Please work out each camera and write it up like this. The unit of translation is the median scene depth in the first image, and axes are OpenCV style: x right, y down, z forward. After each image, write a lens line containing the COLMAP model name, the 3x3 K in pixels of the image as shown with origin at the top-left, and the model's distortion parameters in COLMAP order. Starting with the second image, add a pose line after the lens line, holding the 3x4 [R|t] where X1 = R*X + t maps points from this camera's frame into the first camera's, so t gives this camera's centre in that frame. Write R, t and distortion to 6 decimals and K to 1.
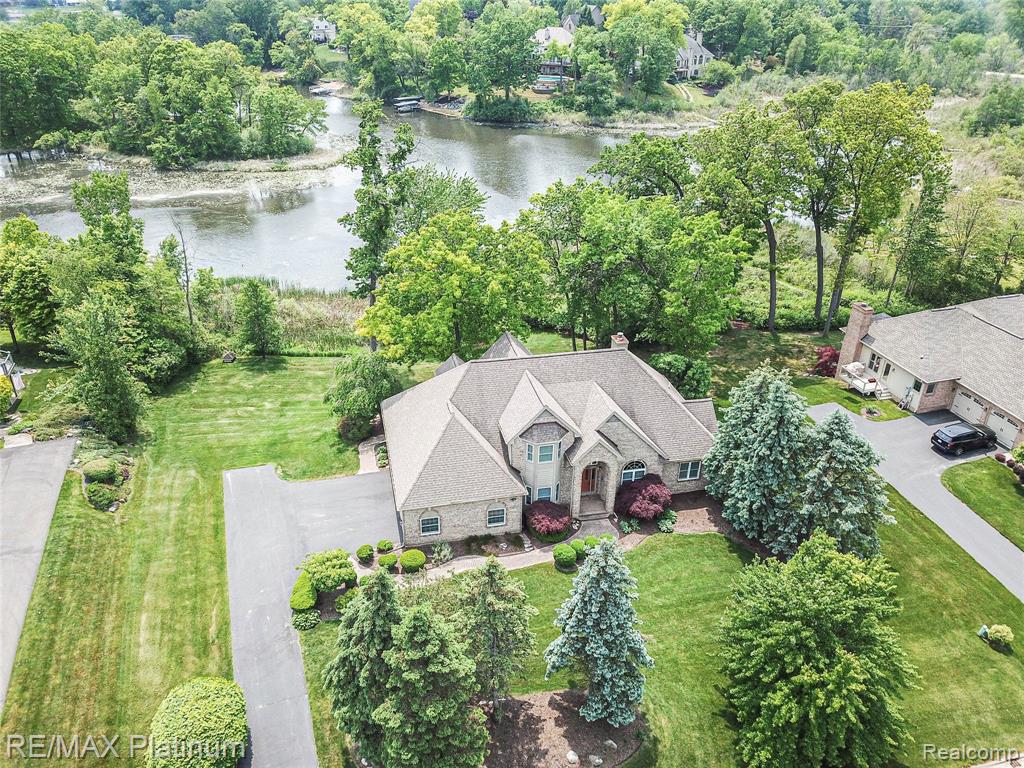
lens RADIAL K [[791.3, 0, 510.8], [0, 791.3, 384.2], [0, 0, 1]] dist [0.014785, -0.016438]
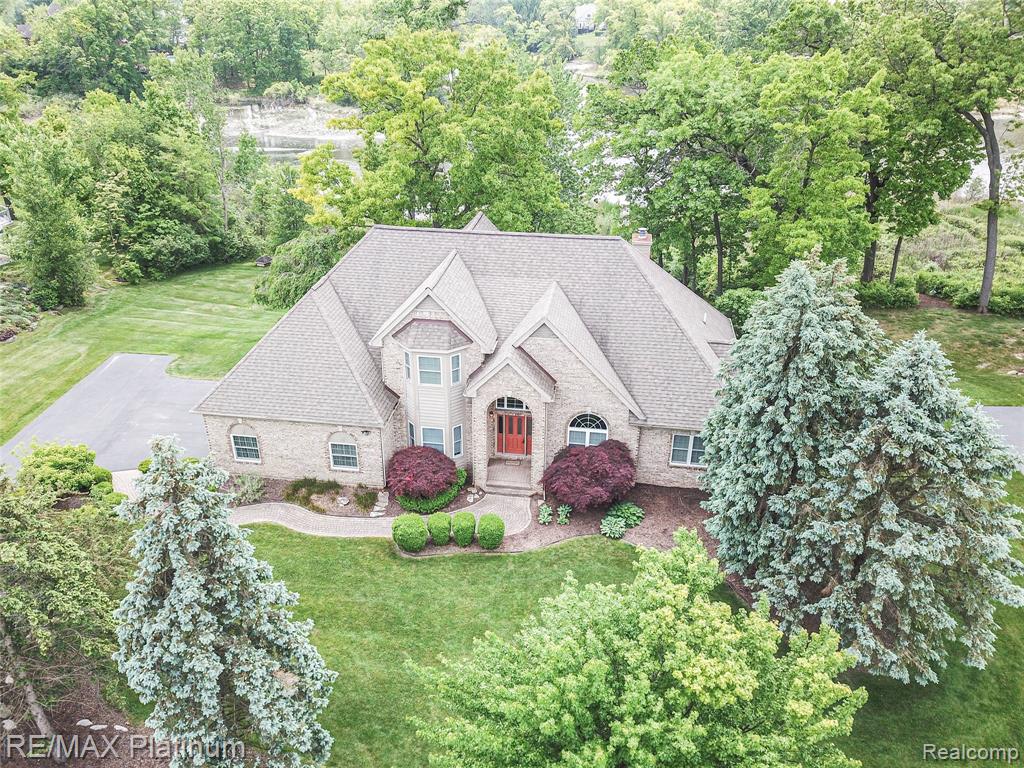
lens RADIAL K [[791.3, 0, 513.5], [0, 791.3, 383.6], [0, 0, 1]] dist [0.014785, -0.016438]
pose [[0.934581, 0.148856, -0.323110, 0.301326], [-0.158712, 0.987316, -0.004211, 0.087789], [0.318385, 0.055217, 0.946352, 0.416306]]
